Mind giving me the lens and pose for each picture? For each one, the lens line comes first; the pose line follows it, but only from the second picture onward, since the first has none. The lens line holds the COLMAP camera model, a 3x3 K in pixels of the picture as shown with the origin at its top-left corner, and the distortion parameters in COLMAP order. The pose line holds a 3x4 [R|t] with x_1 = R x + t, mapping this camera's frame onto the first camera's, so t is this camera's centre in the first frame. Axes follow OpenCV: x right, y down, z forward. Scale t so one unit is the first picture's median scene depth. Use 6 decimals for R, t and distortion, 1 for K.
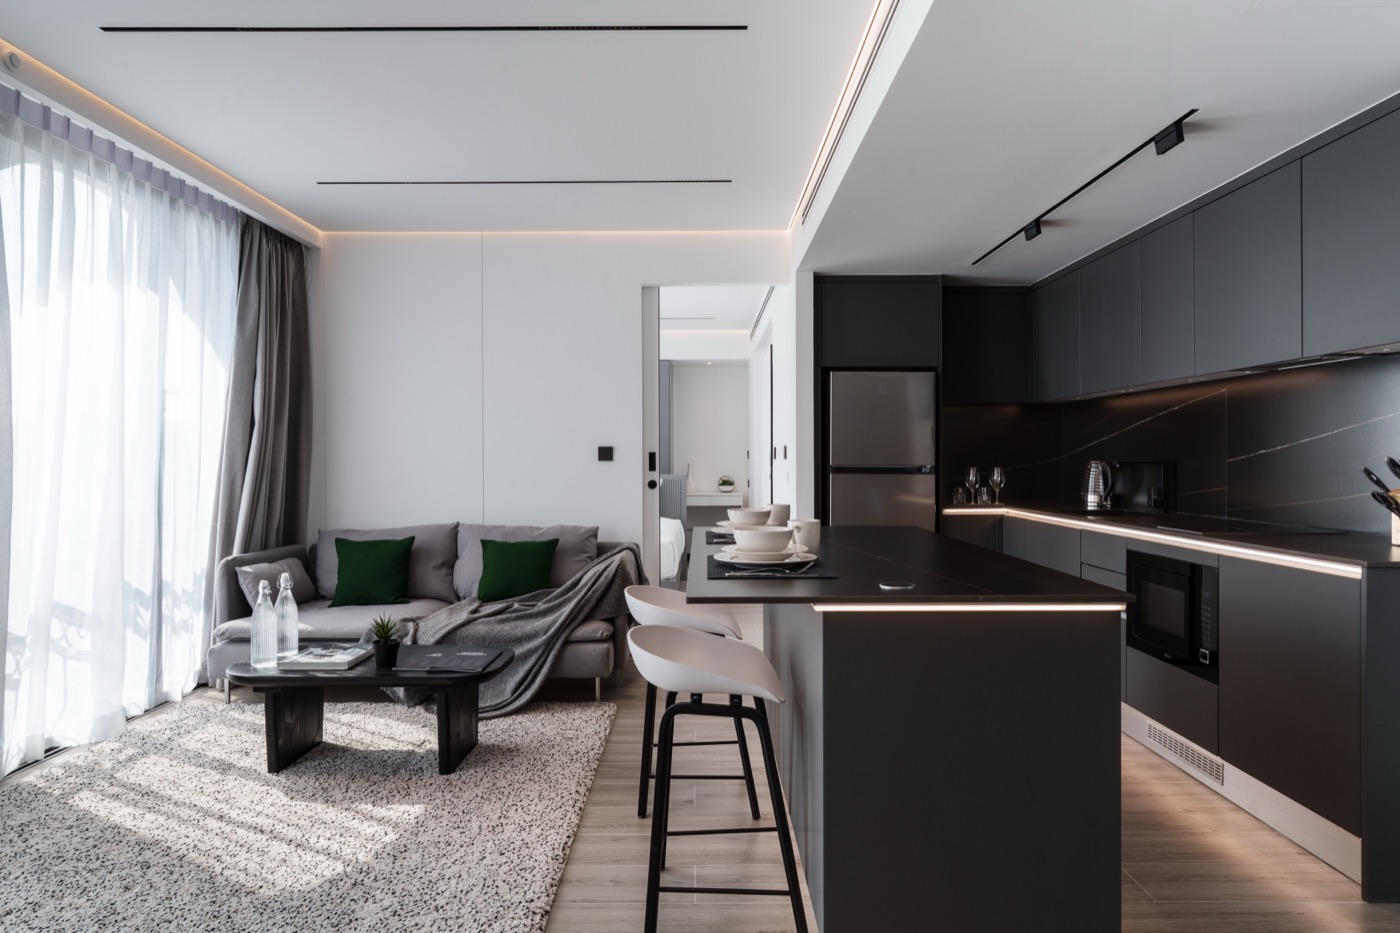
lens RADIAL K [[848.2, 0, 696.0], [0, 848.2, 466.5], [0, 0, 1]] dist [0.040465, 0.000454]
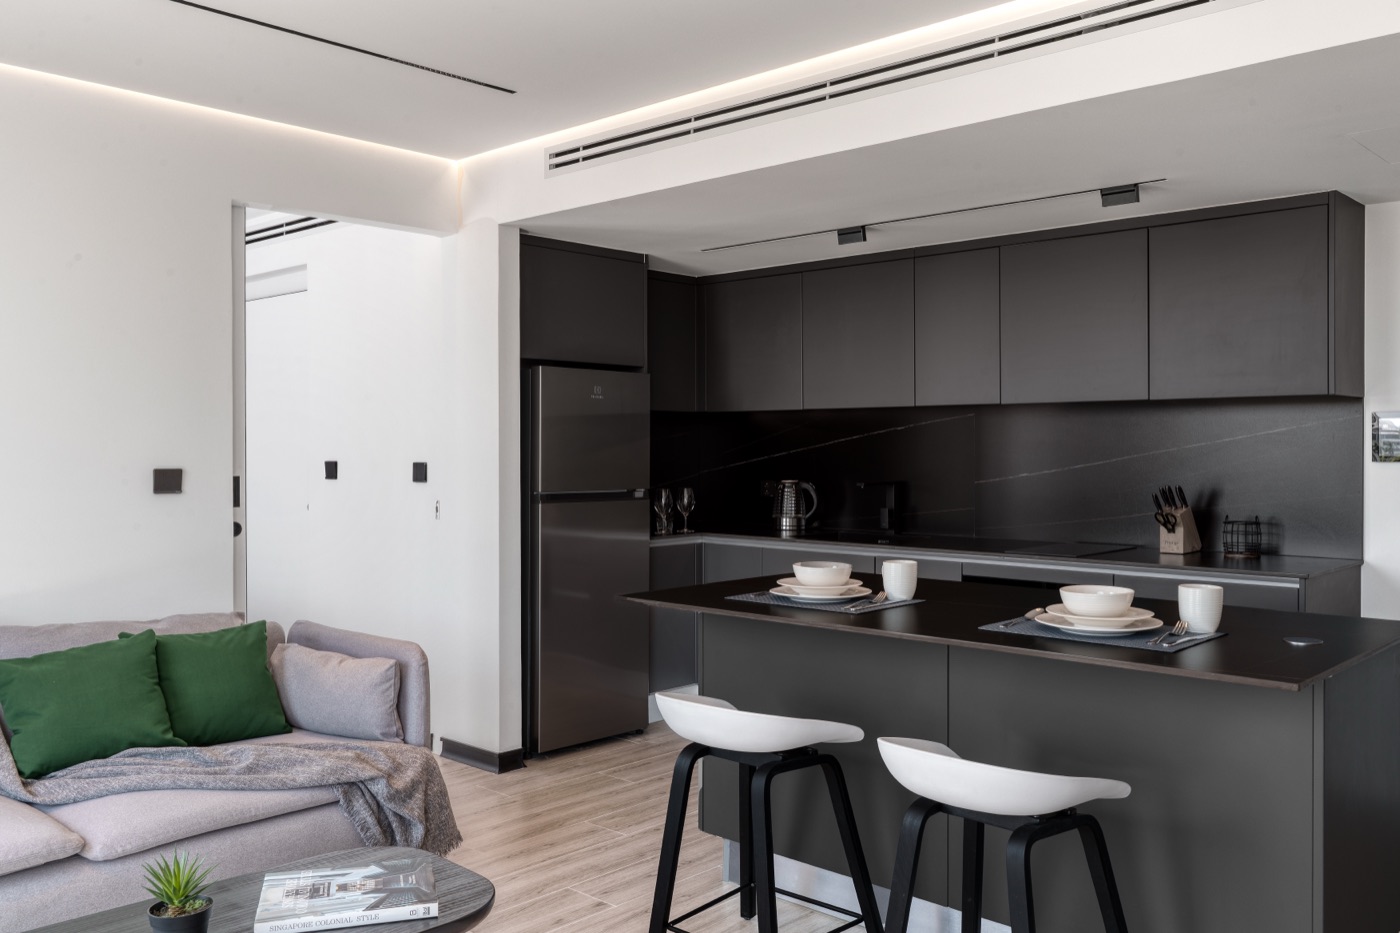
lens RADIAL K [[1140.9, 0, 697.5], [0, 1140.9, 459.7], [0, 0, 1]] dist [0.035763, 0.000843]
pose [[0.677425, -0.006831, 0.735560, -0.618204], [0.005412, 0.999976, 0.004302, -0.042363], [-0.735572, 0.001067, 0.677446, 0.284172]]
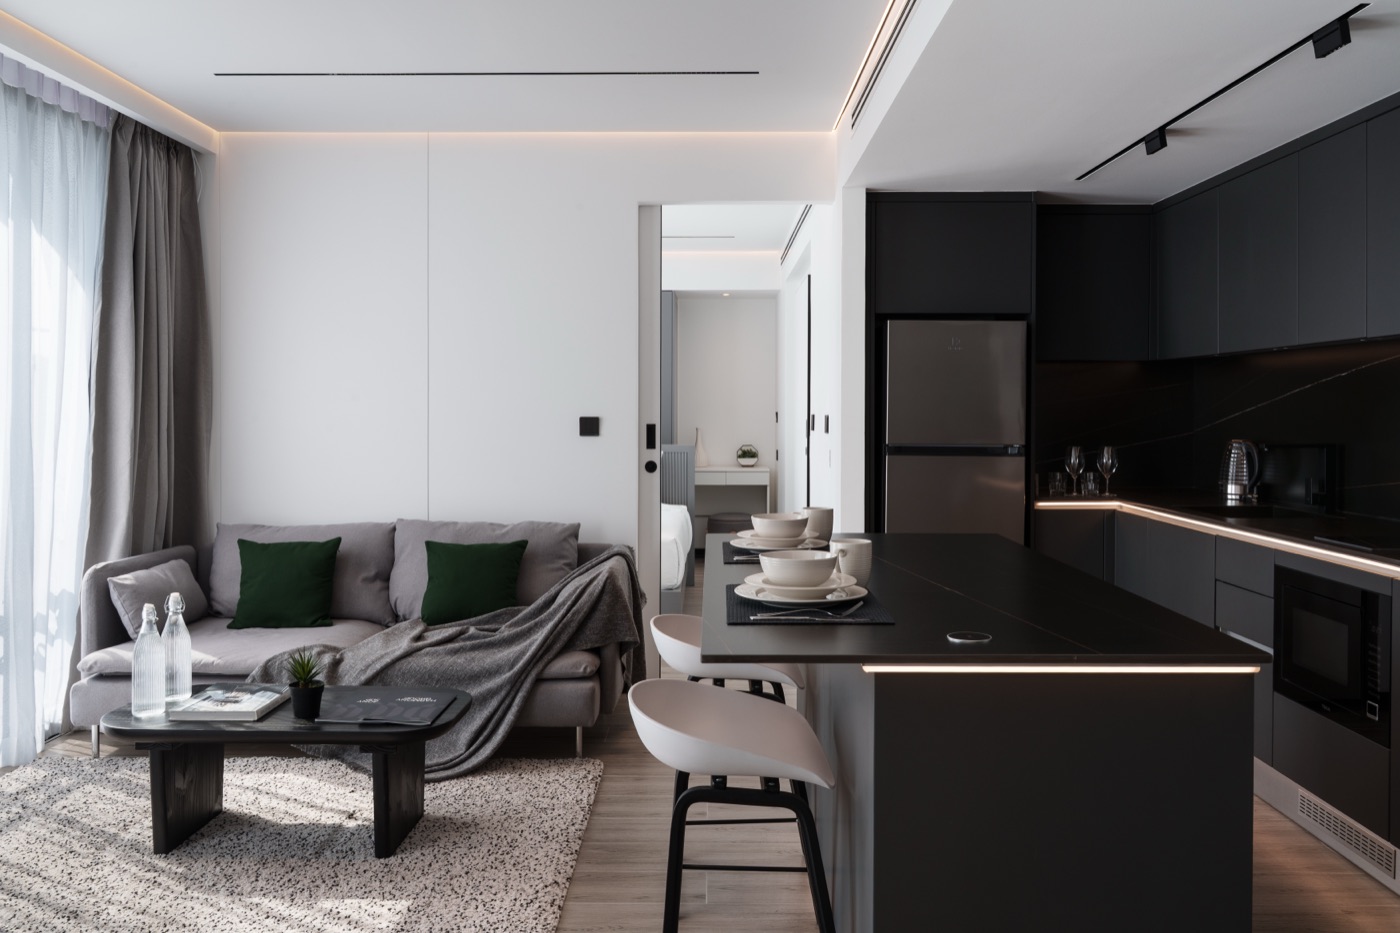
lens RADIAL K [[1140.9, 0, 700.9], [0, 1140.9, 431.6], [0, 0, 1]] dist [0.035763, 0.000843]
pose [[0.999974, 0.005285, -0.004874, -0.002976], [-0.005249, 0.999959, 0.007379, -0.023809], [0.004913, -0.007353, 0.999961, -0.022251]]
